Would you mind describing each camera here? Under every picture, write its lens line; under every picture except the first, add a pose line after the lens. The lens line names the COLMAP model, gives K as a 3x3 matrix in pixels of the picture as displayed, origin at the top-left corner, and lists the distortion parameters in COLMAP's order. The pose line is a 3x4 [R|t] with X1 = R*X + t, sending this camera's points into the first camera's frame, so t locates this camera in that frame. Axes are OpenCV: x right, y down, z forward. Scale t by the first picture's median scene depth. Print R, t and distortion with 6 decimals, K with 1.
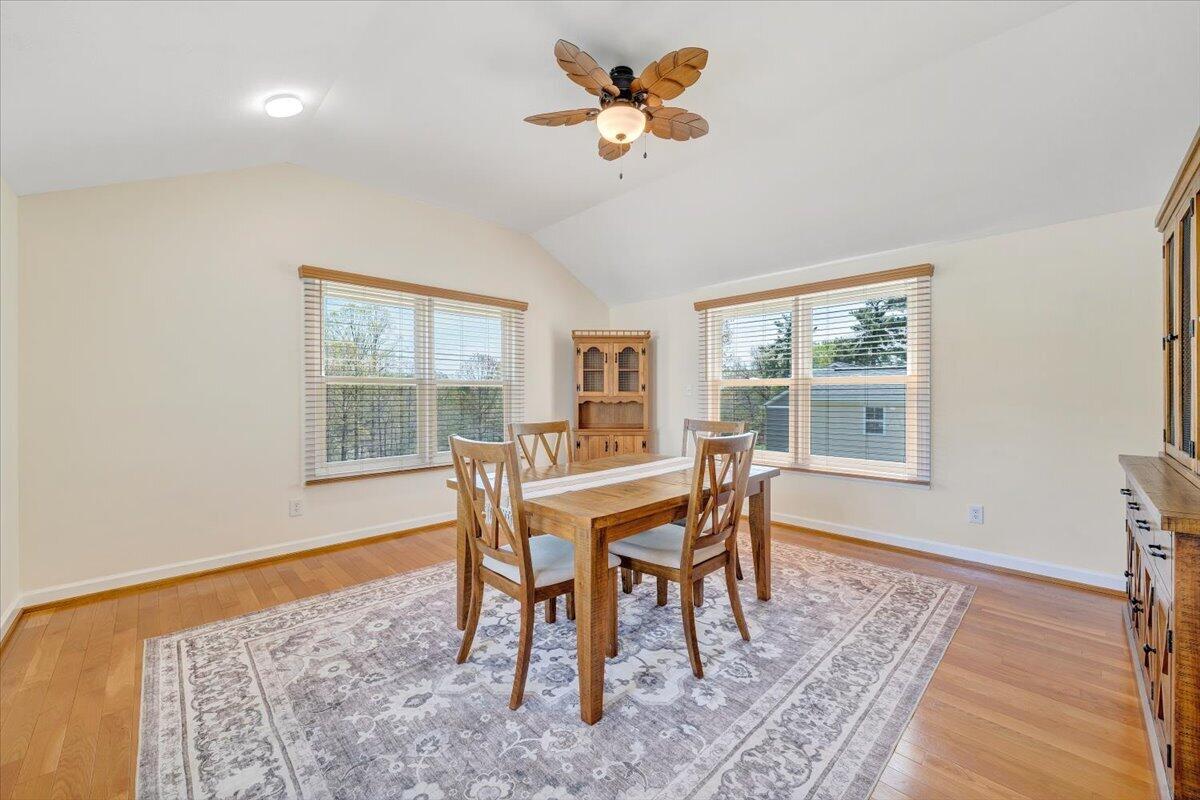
lens RADIAL K [[507.1, 0, 640.8], [0, 507.1, 393.8], [0, 0, 1]] dist [0.002033, -0.000542]
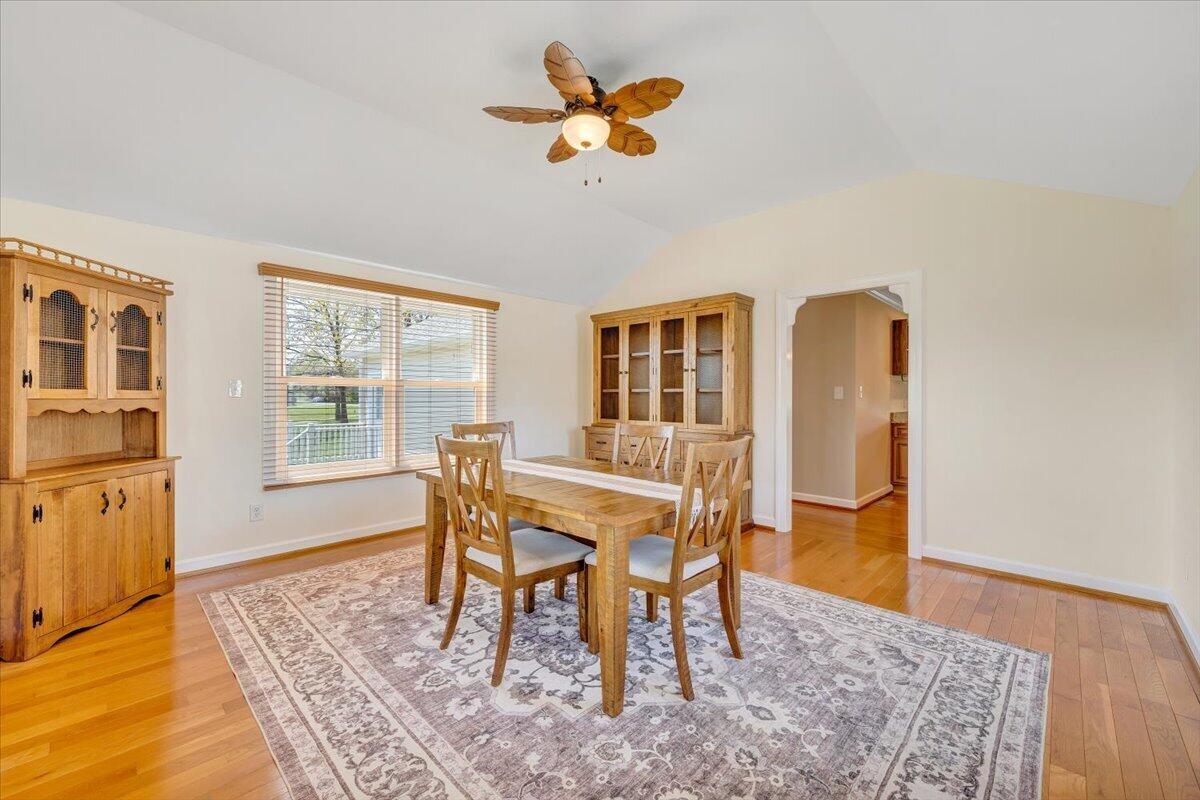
lens RADIAL K [[439.4, 0, 642.0], [0, 439.4, 398.3], [0, 0, 1]] dist [-0.000946, 0.000165]
pose [[-0.037395, -0.003656, 0.999294, -0.961630], [-0.005740, 0.999978, 0.003444, -0.000636], [-0.999284, -0.005608, -0.037416, 0.955604]]
